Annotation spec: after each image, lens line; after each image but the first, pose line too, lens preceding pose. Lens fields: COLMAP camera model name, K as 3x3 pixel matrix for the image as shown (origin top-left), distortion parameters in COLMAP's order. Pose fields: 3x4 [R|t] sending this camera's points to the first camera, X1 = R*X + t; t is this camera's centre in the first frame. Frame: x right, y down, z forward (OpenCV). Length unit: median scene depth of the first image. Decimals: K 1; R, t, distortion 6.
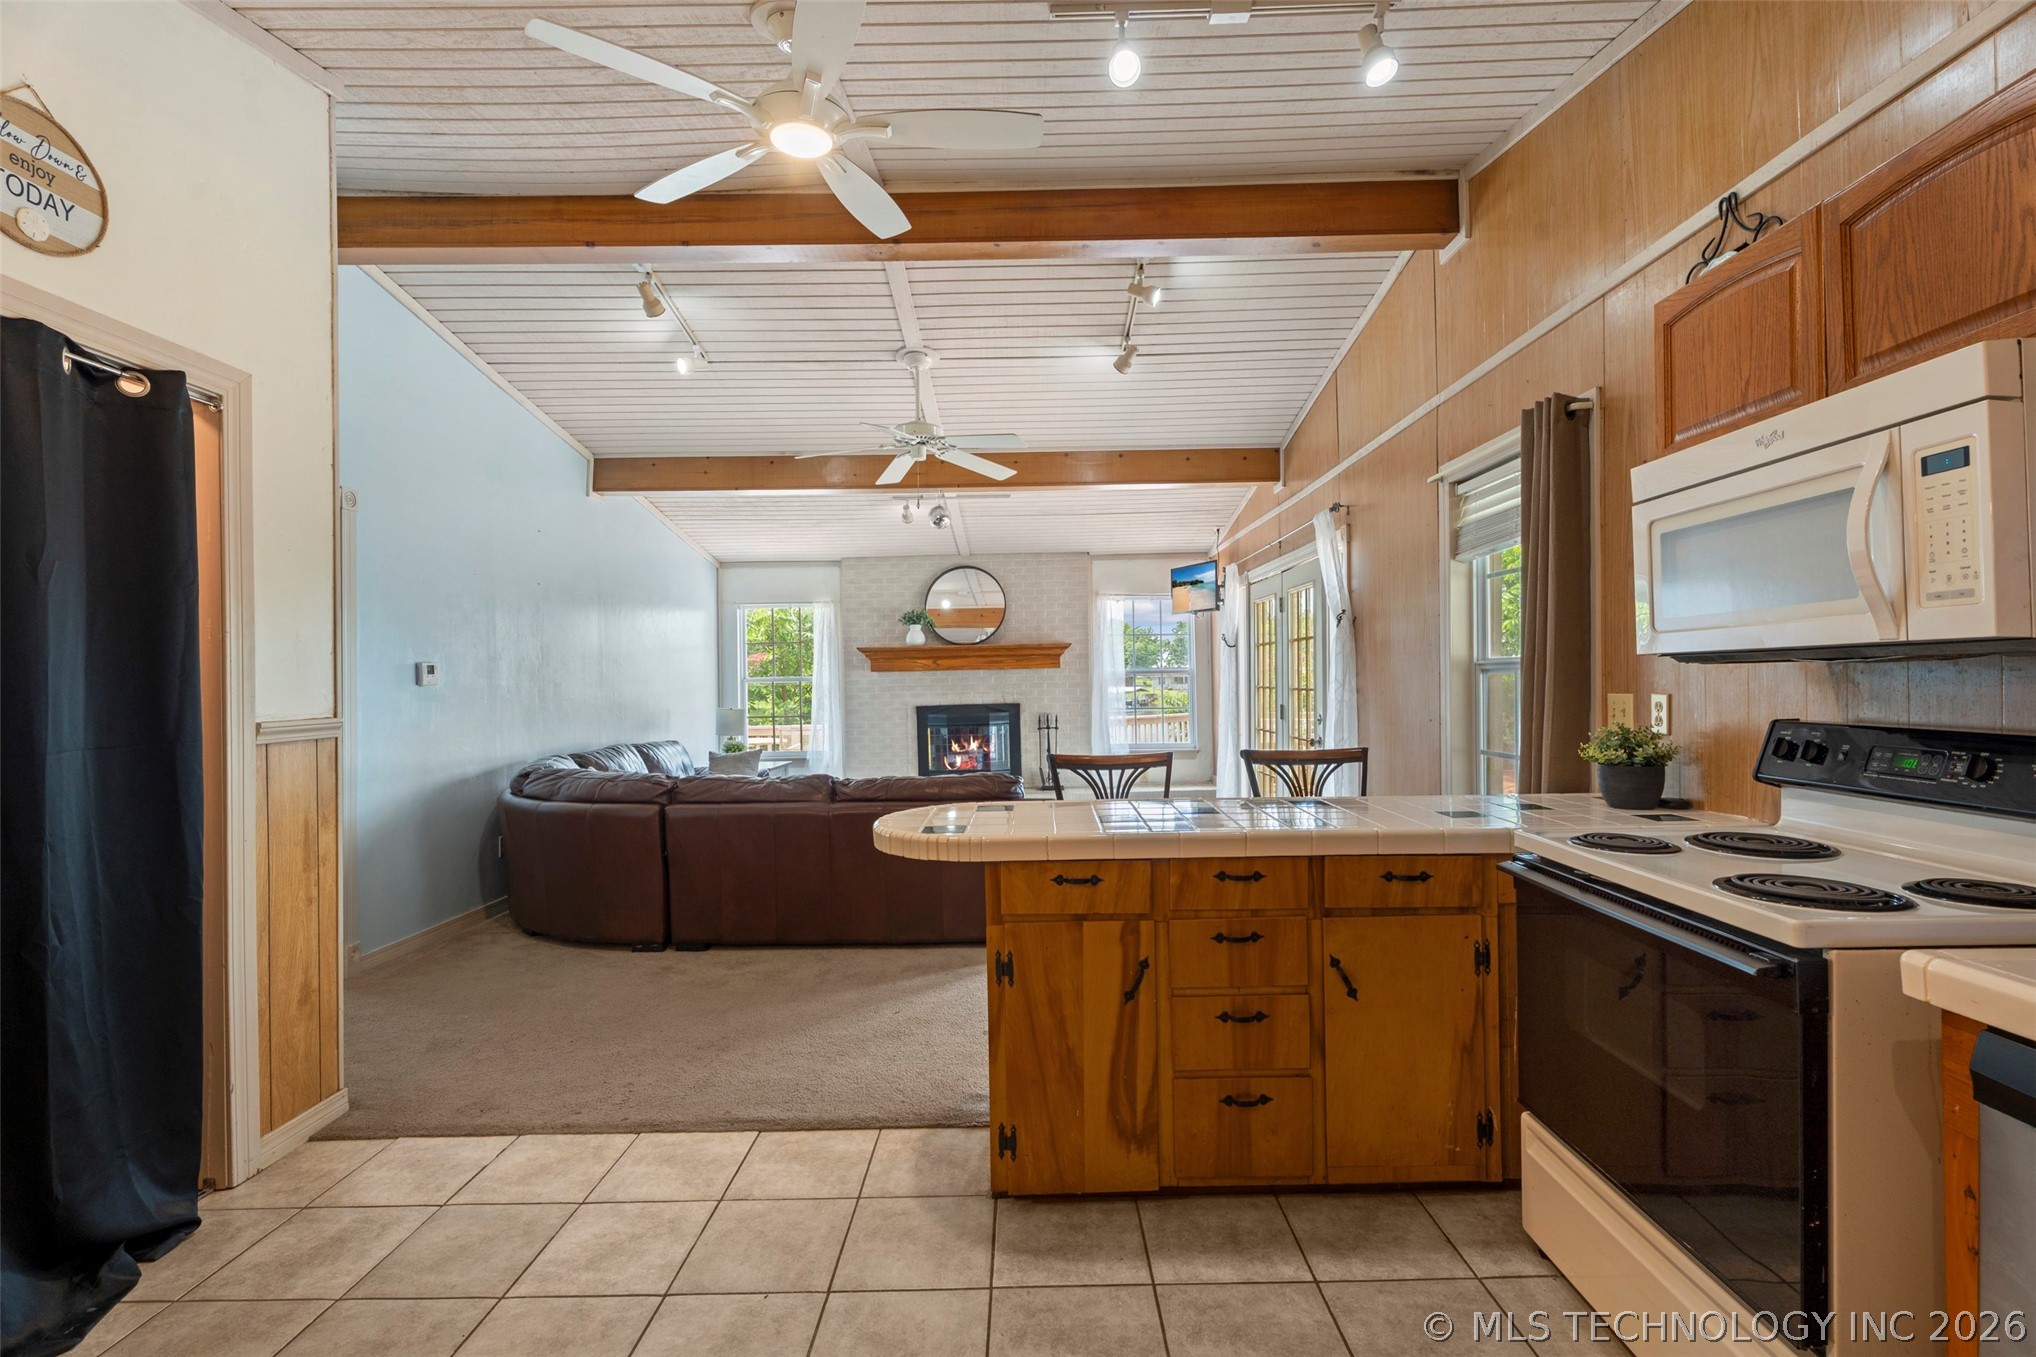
lens RADIAL K [[903.3, 0, 1028.9], [0, 903.3, 677.3], [0, 0, 1]] dist [0.001668, -0.004340]
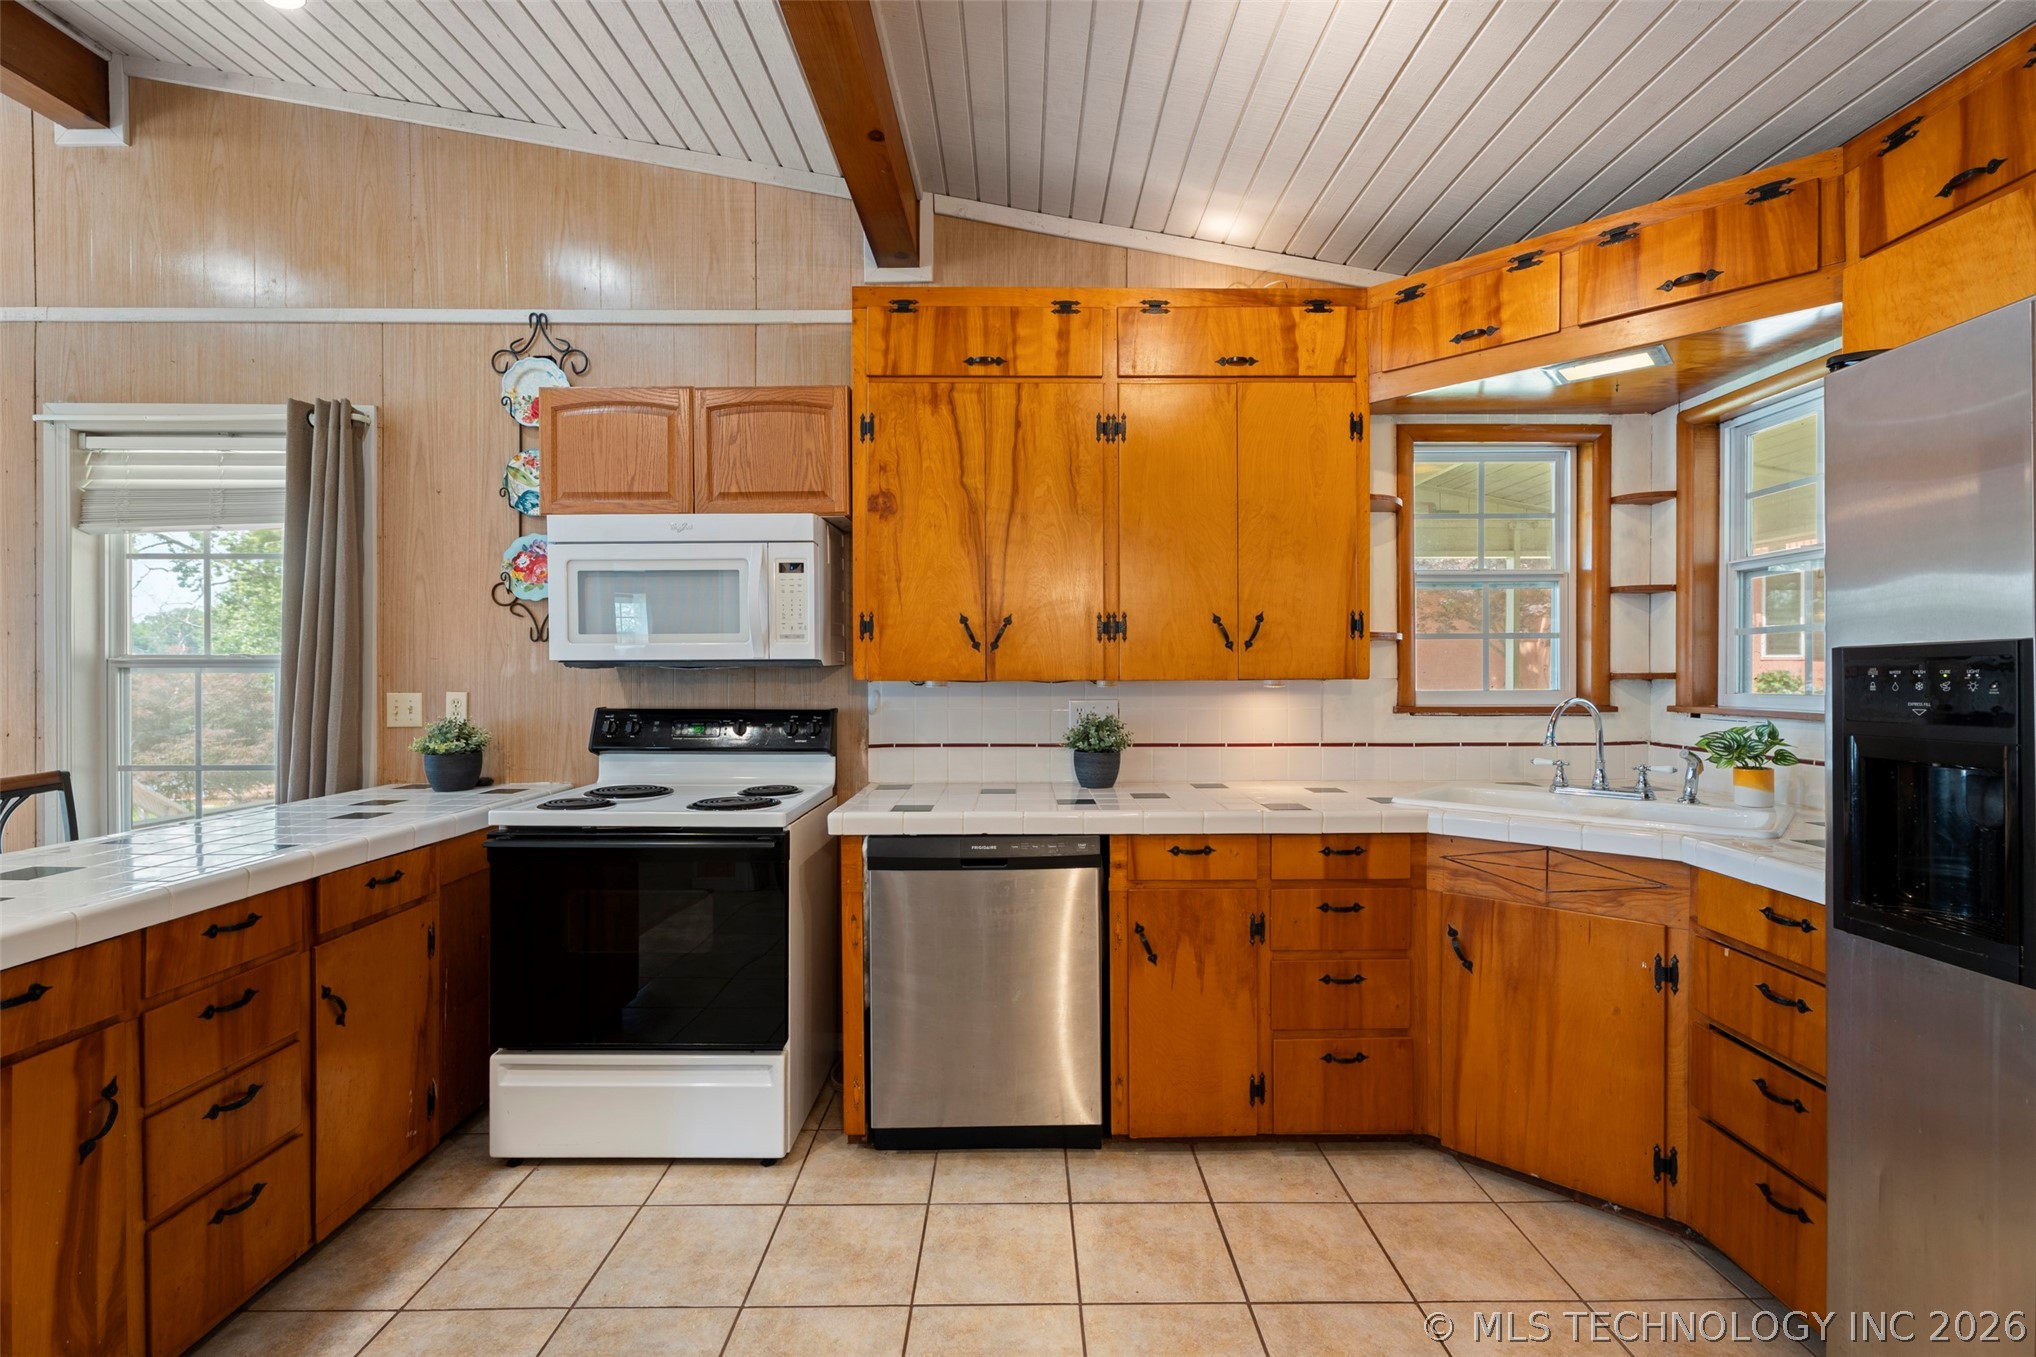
lens RADIAL K [[897.1, 0, 1030.9], [0, 897.1, 678.0], [0, 0, 1]] dist [0.000246, 0.000047]
pose [[-0.013275, 0.005059, 0.999899, -0.380141], [-0.002095, 0.999985, -0.005088, 0.003165], [-0.999910, -0.002162, -0.013264, 0.206341]]
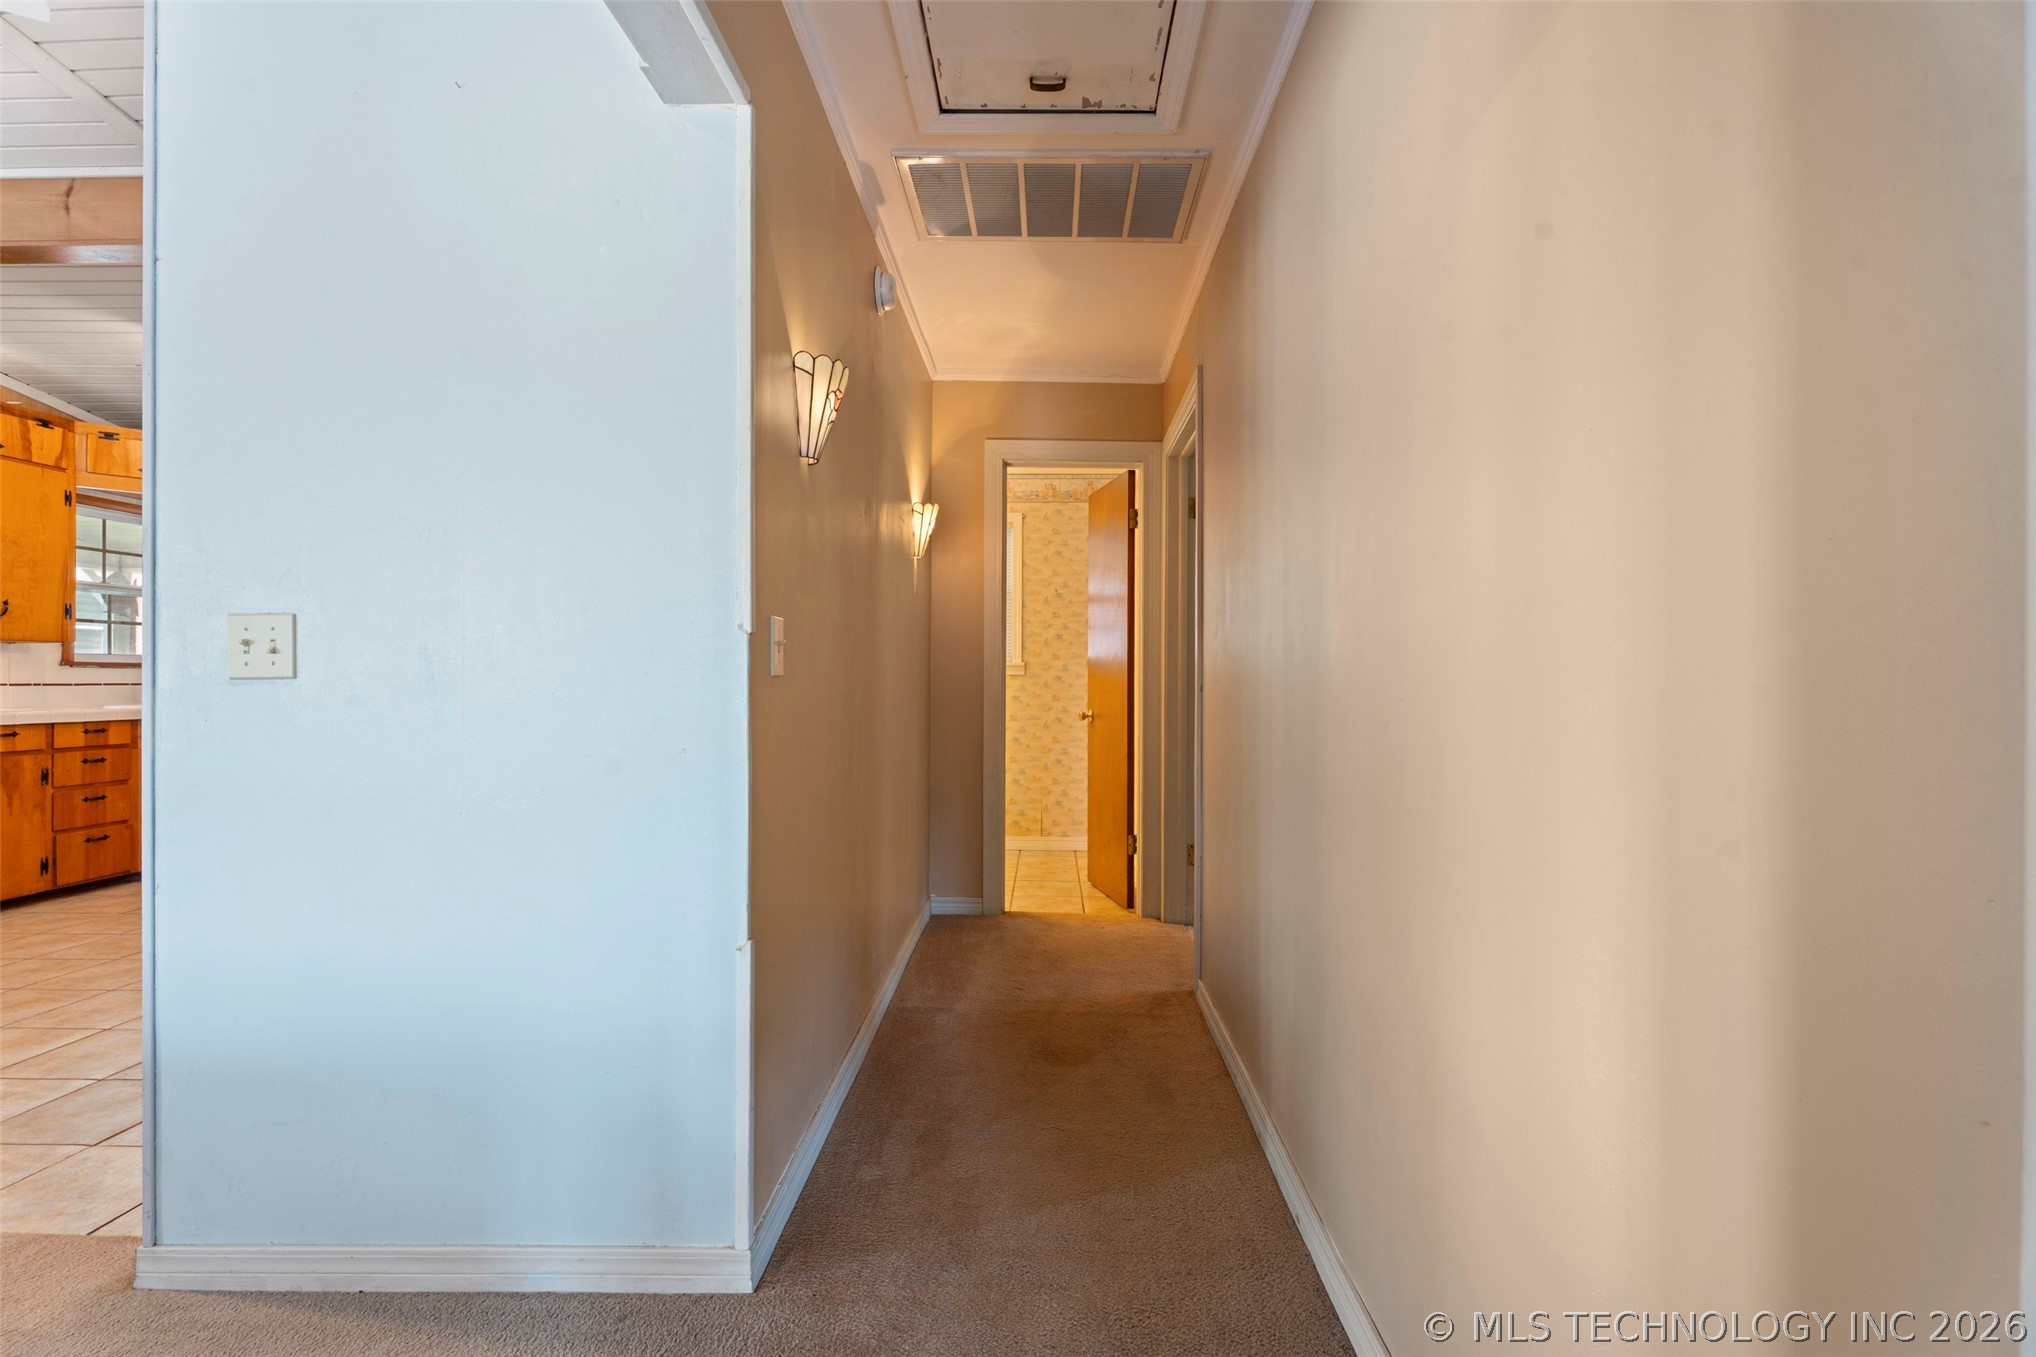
lens RADIAL K [[903.3, 0, 1028.9], [0, 903.3, 677.3], [0, 0, 1]] dist [0.001668, -0.004340]
pose [[-0.999794, 0.012684, 0.015834, -1.129989], [0.012613, 0.999910, -0.004582, 0.082308], [-0.015891, -0.004382, -0.999864, 1.324828]]
